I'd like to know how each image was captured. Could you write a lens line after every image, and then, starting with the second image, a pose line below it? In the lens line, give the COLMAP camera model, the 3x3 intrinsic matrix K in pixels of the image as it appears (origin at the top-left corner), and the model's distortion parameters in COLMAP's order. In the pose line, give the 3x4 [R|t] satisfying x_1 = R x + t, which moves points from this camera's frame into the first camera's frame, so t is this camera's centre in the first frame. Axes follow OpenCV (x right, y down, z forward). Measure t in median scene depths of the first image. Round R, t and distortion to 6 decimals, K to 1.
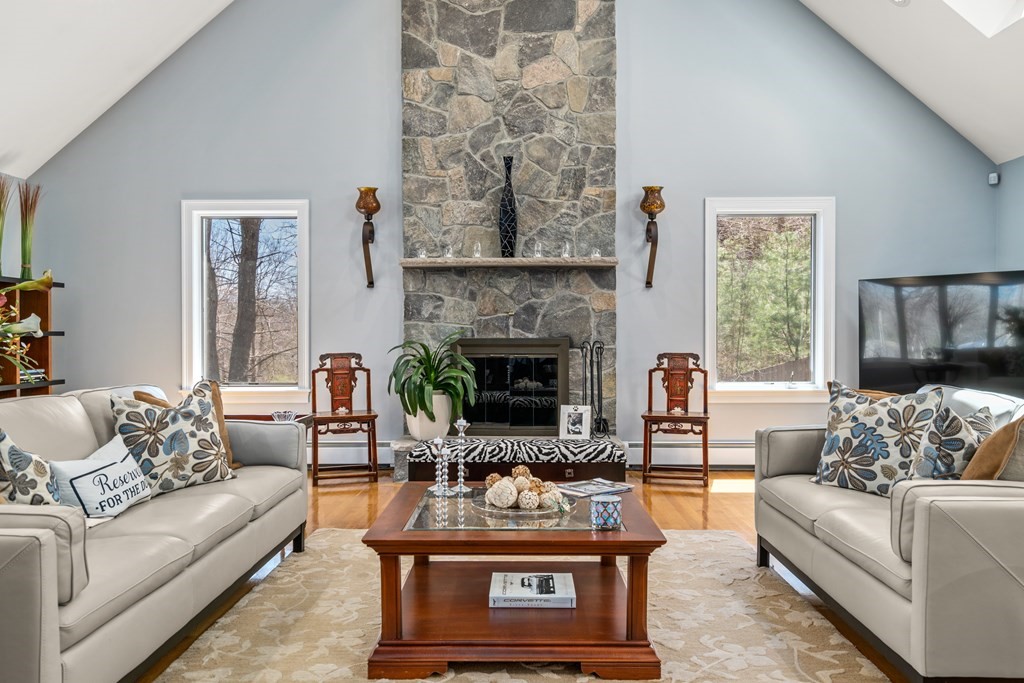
lens RADIAL K [[779.9, 0, 512.0], [0, 779.9, 341.5], [0, 0, 1]] dist [0.011963, 0.000421]
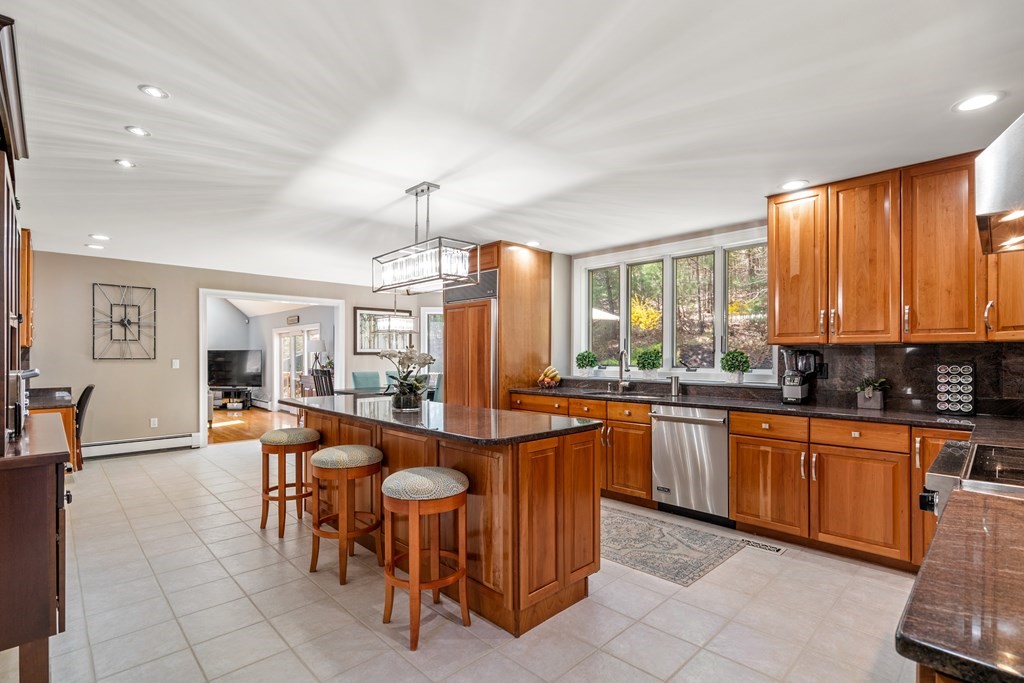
lens RADIAL K [[478.5, 0, 516.0], [0, 478.5, 356.9], [0, 0, 1]] dist [-0.001676, -0.000120]
pose [[0.700544, -0.001706, 0.713607, -0.067925], [0.007617, 0.999958, -0.005087, -0.028923], [-0.713568, 0.008999, 0.700528, -1.353762]]
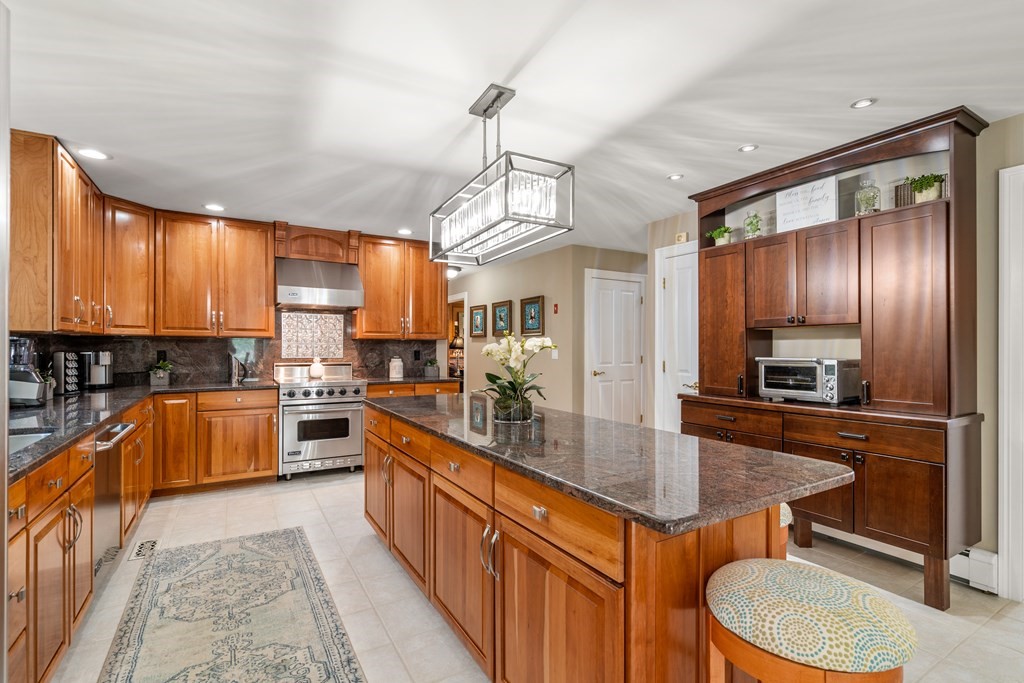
lens RADIAL K [[475.9, 0, 516.3], [0, 475.9, 344.5], [0, 0, 1]] dist [-0.004366, 0.000054]
pose [[-0.851282, -0.003767, -0.524695, 0.405429], [-0.009065, 0.999931, 0.007528, -0.038319], [0.524631, 0.011165, -0.851257, -0.599136]]
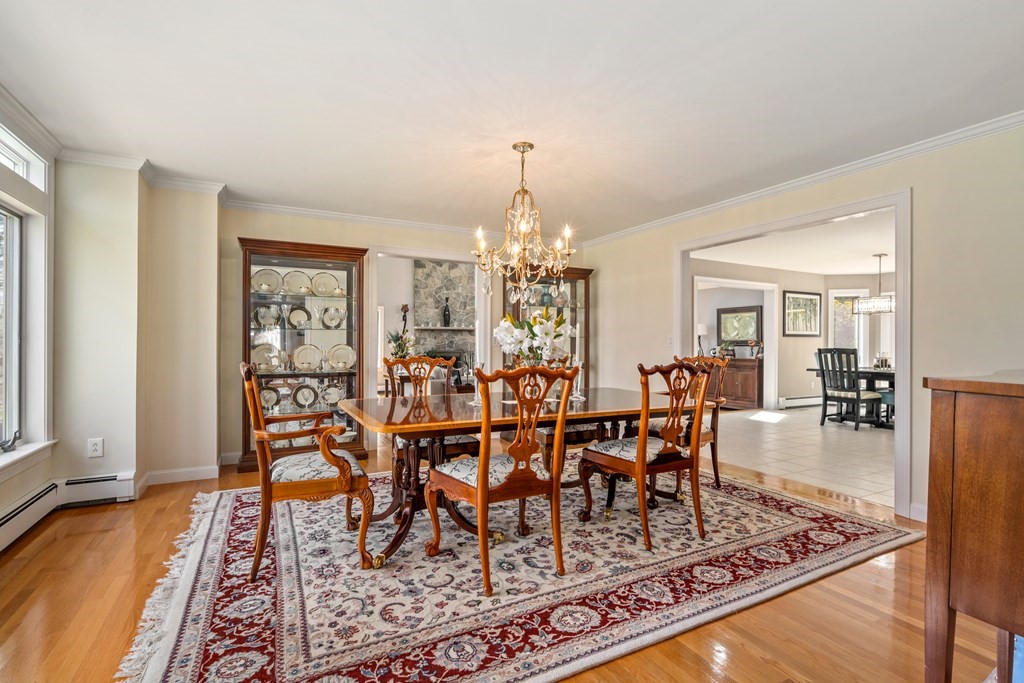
lens RADIAL K [[475.9, 0, 516.3], [0, 475.9, 344.5], [0, 0, 1]] dist [-0.004366, 0.000054]
pose [[0.873525, 0.003154, 0.486770, -0.740310], [0.001114, 0.999963, -0.008478, -0.012379], [-0.486779, 0.007948, 0.873489, -0.945616]]
